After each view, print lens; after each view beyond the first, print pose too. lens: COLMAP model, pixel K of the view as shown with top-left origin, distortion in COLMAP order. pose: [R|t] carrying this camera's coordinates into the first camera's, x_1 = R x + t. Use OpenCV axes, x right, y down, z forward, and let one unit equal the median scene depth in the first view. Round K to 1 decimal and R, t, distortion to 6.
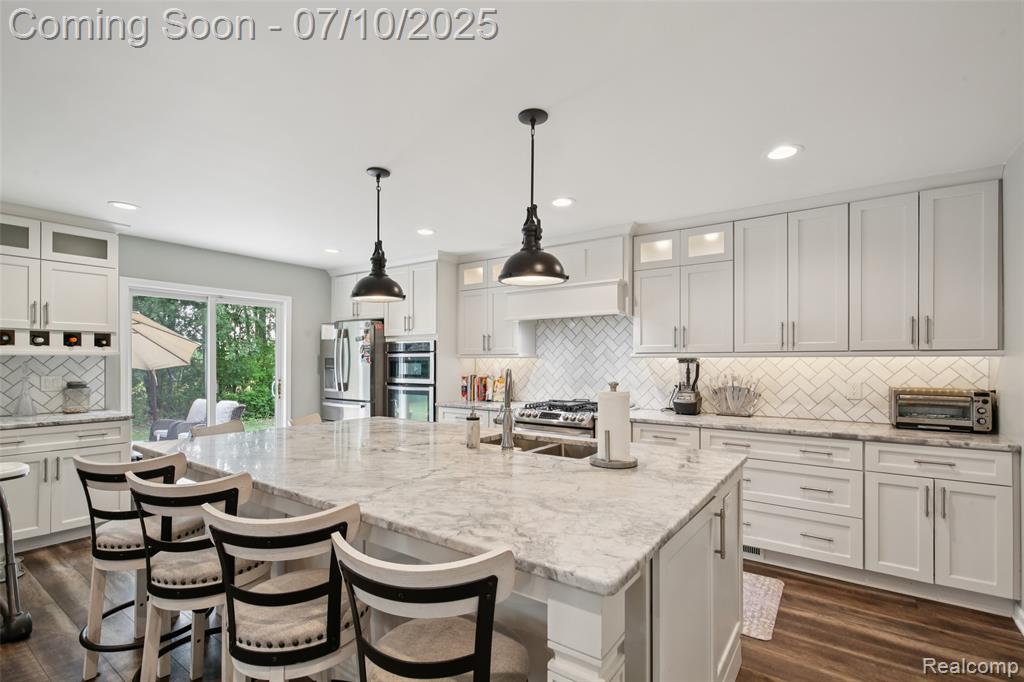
lens RADIAL K [[474.0, 0, 512.4], [0, 474.0, 359.9], [0, 0, 1]] dist [0.023313, -0.001622]
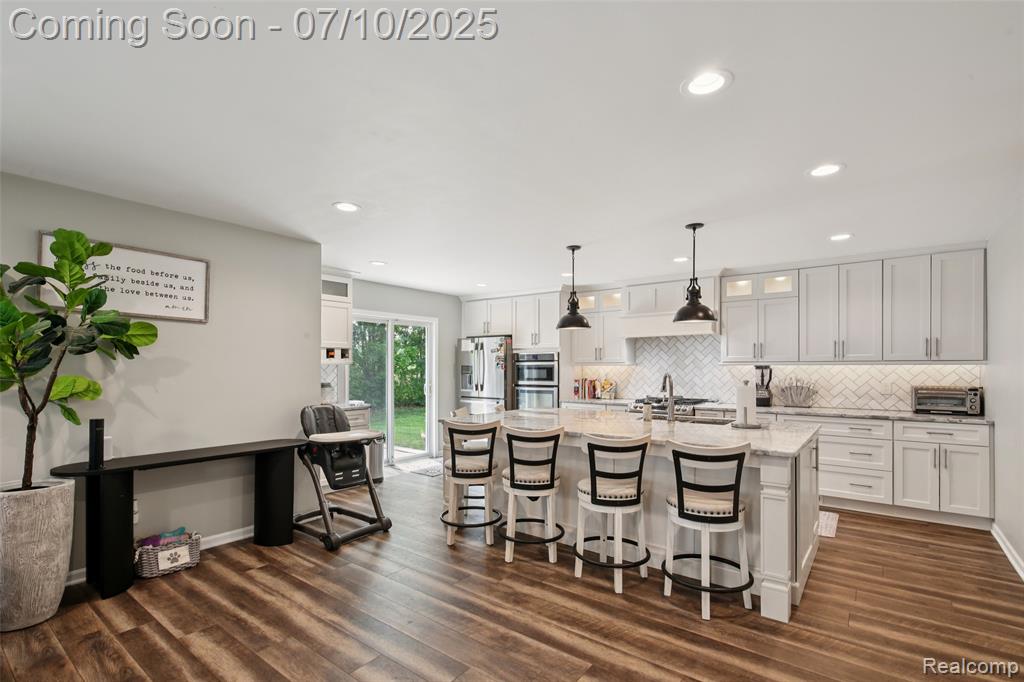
lens RADIAL K [[474.0, 0, 519.0], [0, 474.0, 366.8], [0, 0, 1]] dist [0.023313, -0.001622]
pose [[0.999557, -0.001702, -0.029728, -0.331327], [0.001787, 0.999994, 0.002803, -0.006186], [0.029723, -0.002855, 0.999554, -0.452511]]
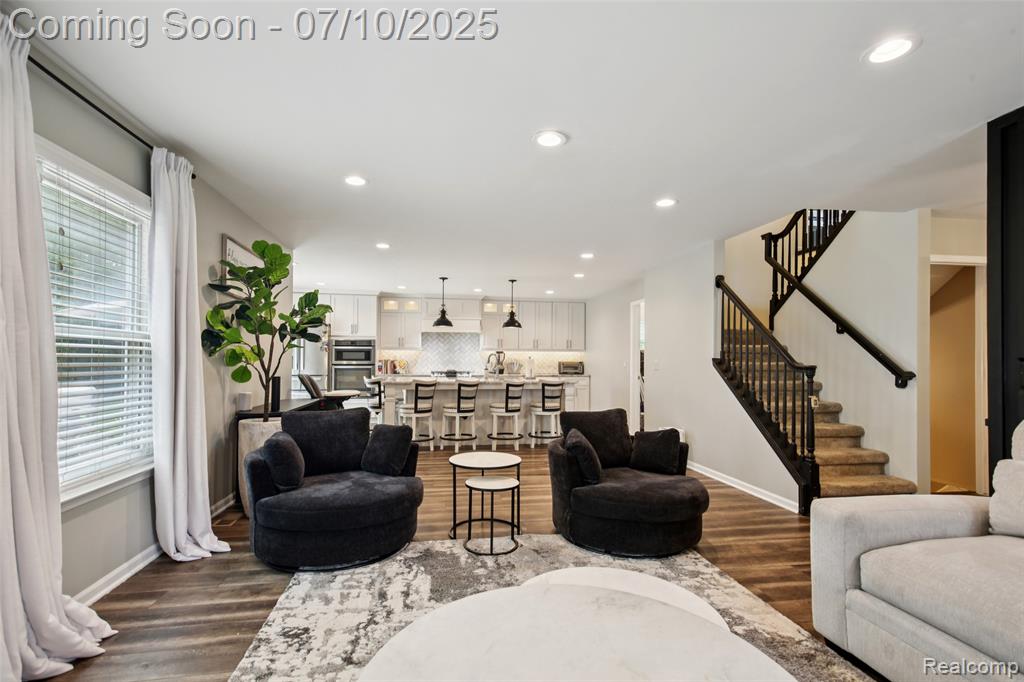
lens RADIAL K [[474.0, 0, 509.1], [0, 474.0, 365.0], [0, 0, 1]] dist [0.023313, -0.001622]
pose [[0.704616, -0.002911, 0.709583, -1.533723], [-0.007492, 0.999905, 0.011542, 0.042158], [-0.709549, -0.013449, 0.704528, -0.887706]]
